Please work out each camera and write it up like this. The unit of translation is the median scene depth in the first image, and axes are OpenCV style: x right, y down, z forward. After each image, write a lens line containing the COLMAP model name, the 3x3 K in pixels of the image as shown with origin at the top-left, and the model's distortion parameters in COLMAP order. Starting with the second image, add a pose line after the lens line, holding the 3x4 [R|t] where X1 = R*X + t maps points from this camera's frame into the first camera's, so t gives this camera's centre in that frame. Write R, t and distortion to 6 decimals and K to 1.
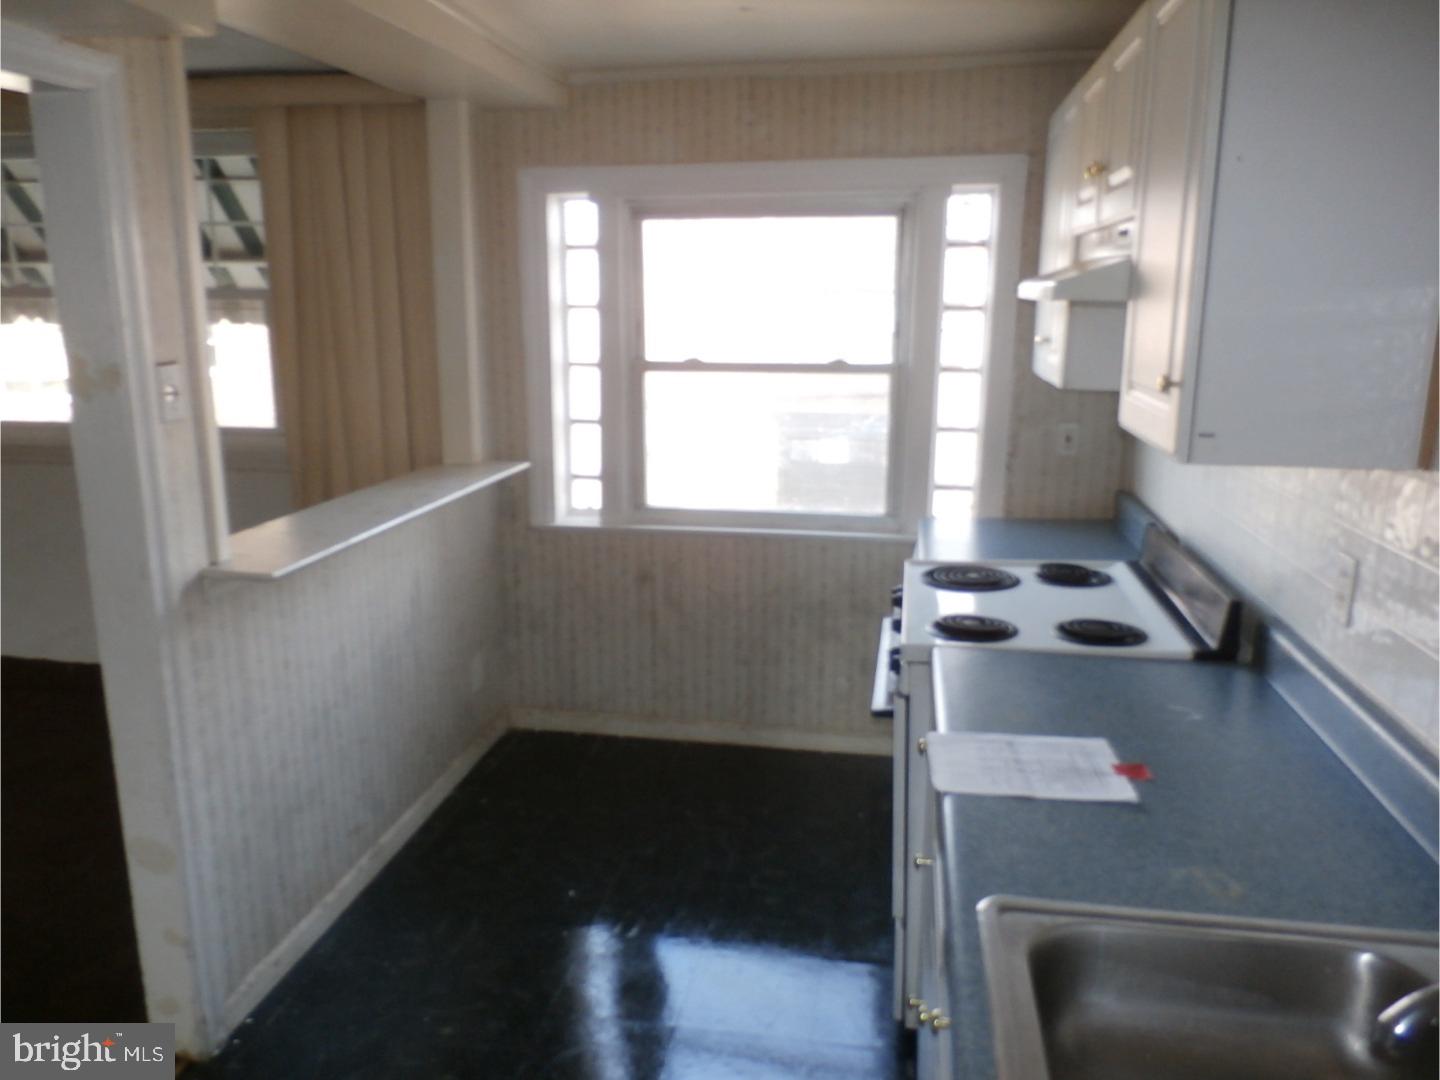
lens RADIAL K [[1087.7, 0, 720.9], [0, 1087.7, 546.4], [0, 0, 1]] dist [-0.011857, 0.003391]
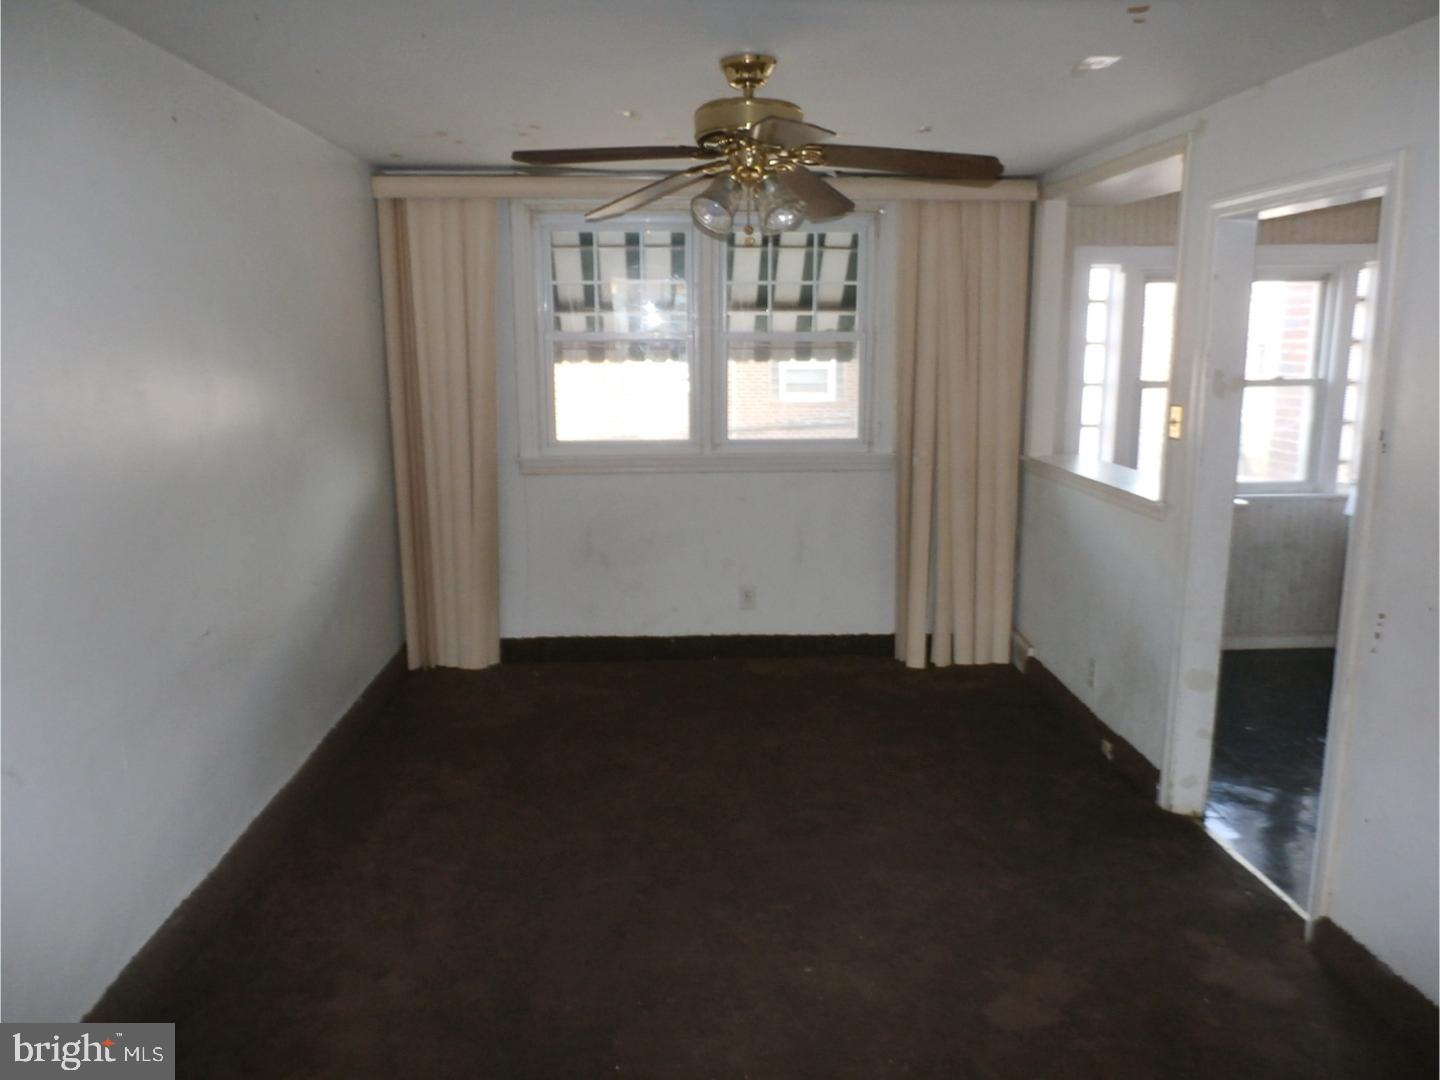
lens RADIAL K [[1087.7, 0, 719.6], [0, 1087.7, 528.8], [0, 0, 1]] dist [-0.011857, 0.003391]
pose [[0.980352, -0.049634, 0.190907, -0.929176], [0.056483, 0.997935, -0.030598, 0.036684], [-0.188994, 0.040780, 0.981131, -0.292920]]
